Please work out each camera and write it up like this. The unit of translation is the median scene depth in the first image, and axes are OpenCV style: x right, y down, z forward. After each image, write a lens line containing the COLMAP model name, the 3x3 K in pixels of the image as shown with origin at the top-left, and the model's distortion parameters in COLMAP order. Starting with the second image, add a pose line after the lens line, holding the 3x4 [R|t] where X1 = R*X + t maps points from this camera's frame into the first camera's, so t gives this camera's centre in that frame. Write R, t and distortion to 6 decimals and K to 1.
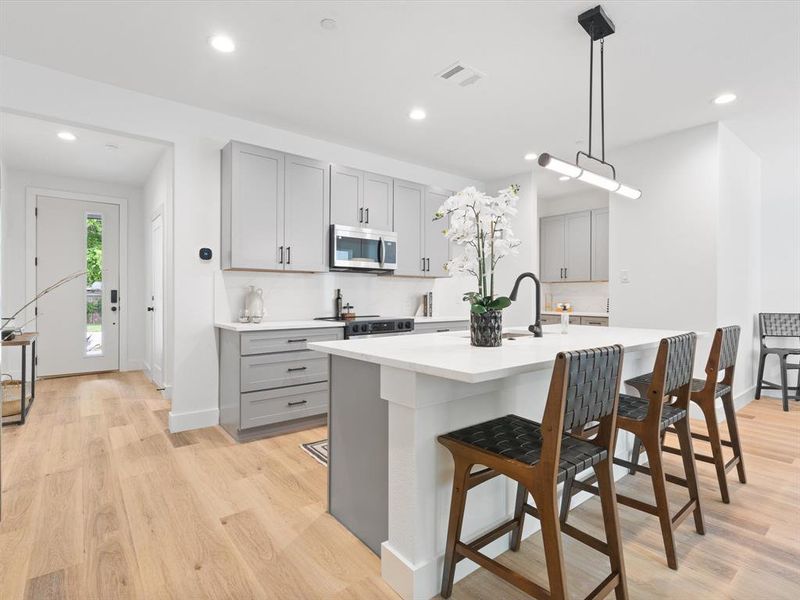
lens RADIAL K [[408.7, 0, 404.0], [0, 408.7, 301.0], [0, 0, 1]] dist [-0.012028, 0.004229]
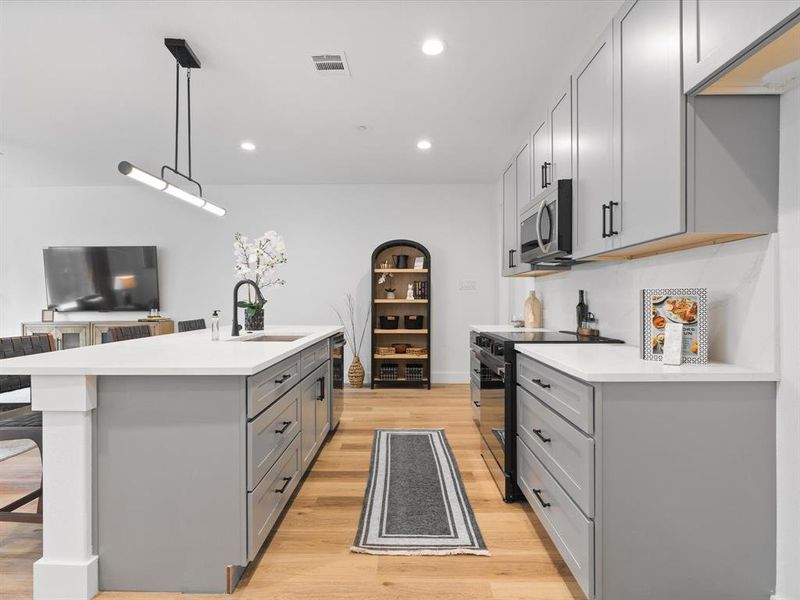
lens RADIAL K [[408.7, 0, 396.7], [0, 408.7, 303.0], [0, 0, 1]] dist [-0.012028, 0.004229]
pose [[-0.645345, 0.008760, -0.763841, 0.509708], [-0.007628, 0.999810, 0.017911, -0.017860], [0.763853, 0.017385, -0.645156, 1.171496]]
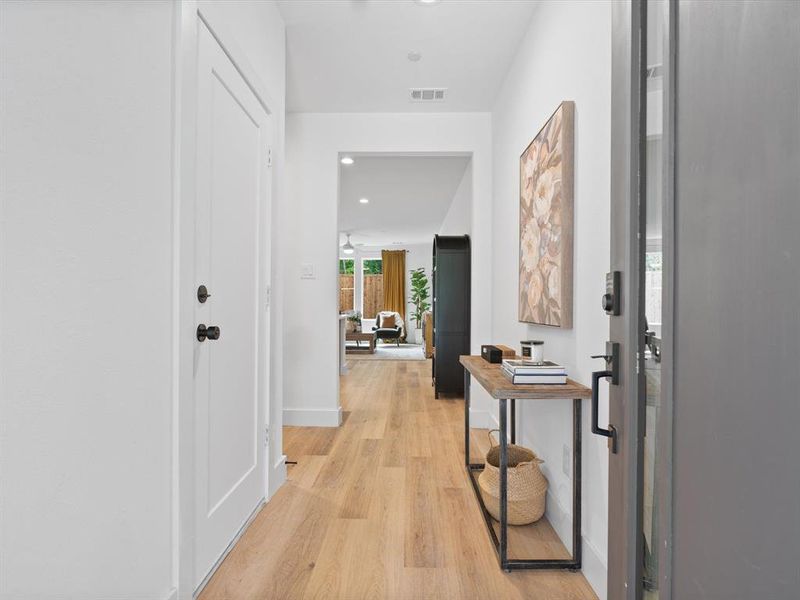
lens RADIAL K [[408.7, 0, 403.4], [0, 408.7, 302.6], [0, 0, 1]] dist [-0.012028, 0.004229]
pose [[-0.772867, -0.003801, 0.634557, -1.094738], [0.001342, 0.999970, 0.007624, -0.006374], [-0.634567, 0.006744, -0.772838, 1.364168]]
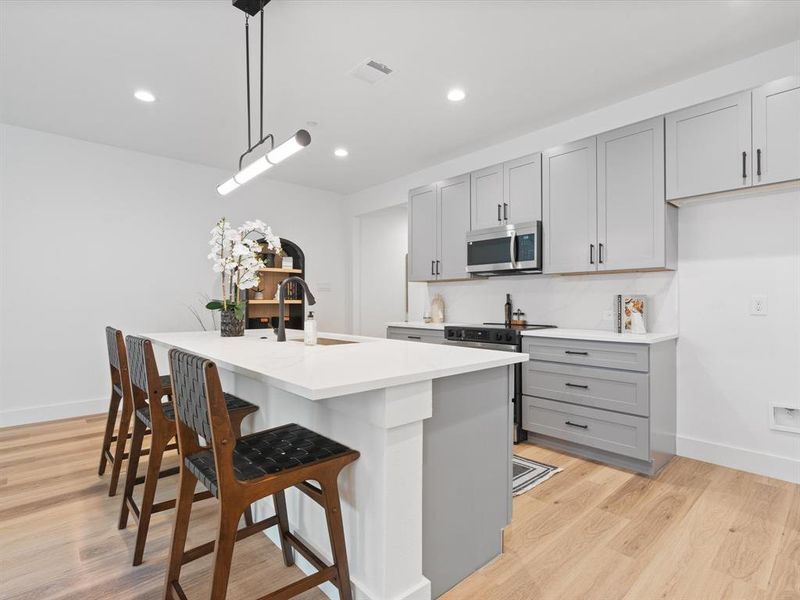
lens RADIAL K [[408.7, 0, 395.7], [0, 408.7, 302.6], [0, 0, 1]] dist [-0.012028, 0.004229]
pose [[0.041191, 0.006538, -0.999130, 0.748061], [-0.014116, 0.999883, 0.005961, -0.010886], [0.999052, 0.013858, 0.041278, 0.692032]]
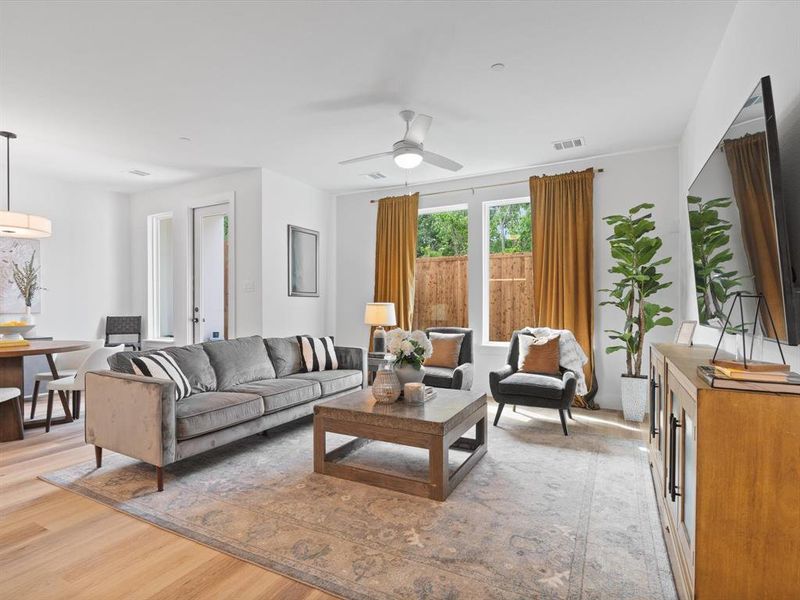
lens RADIAL K [[408.7, 0, 400.1], [0, 408.7, 305.9], [0, 0, 1]] dist [-0.012028, 0.004229]
pose [[-0.398813, -0.008599, 0.916992, -0.153586], [0.010626, 0.999846, 0.013998, -0.001383], [-0.916971, 0.015327, -0.398660, 0.142876]]
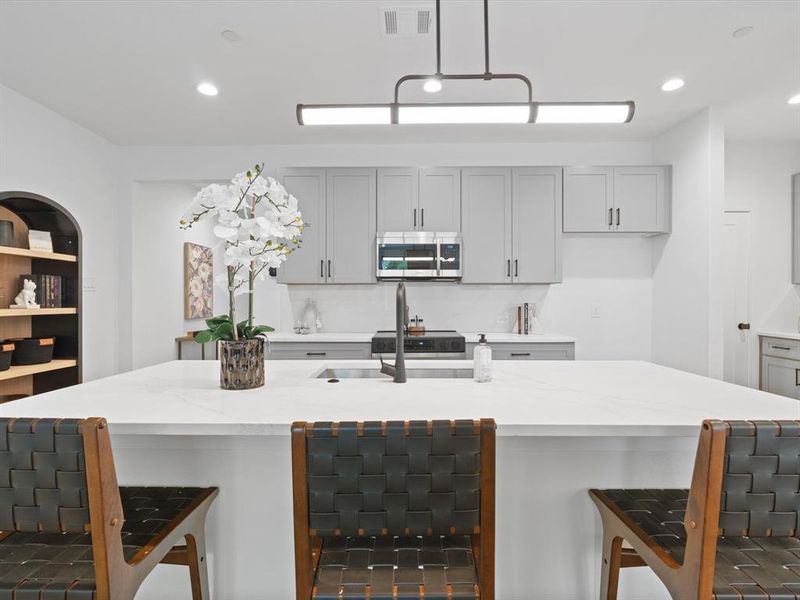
lens RADIAL K [[385.1, 0, 404.4], [0, 385.1, 303.3], [0, 0, 1]] dist [-0.010294, -0.000988]
pose [[0.789551, -0.002898, -0.613678, 0.367369], [-0.007035, 0.999880, -0.013773, -0.010591], [0.613645, 0.015192, 0.789436, 0.306363]]
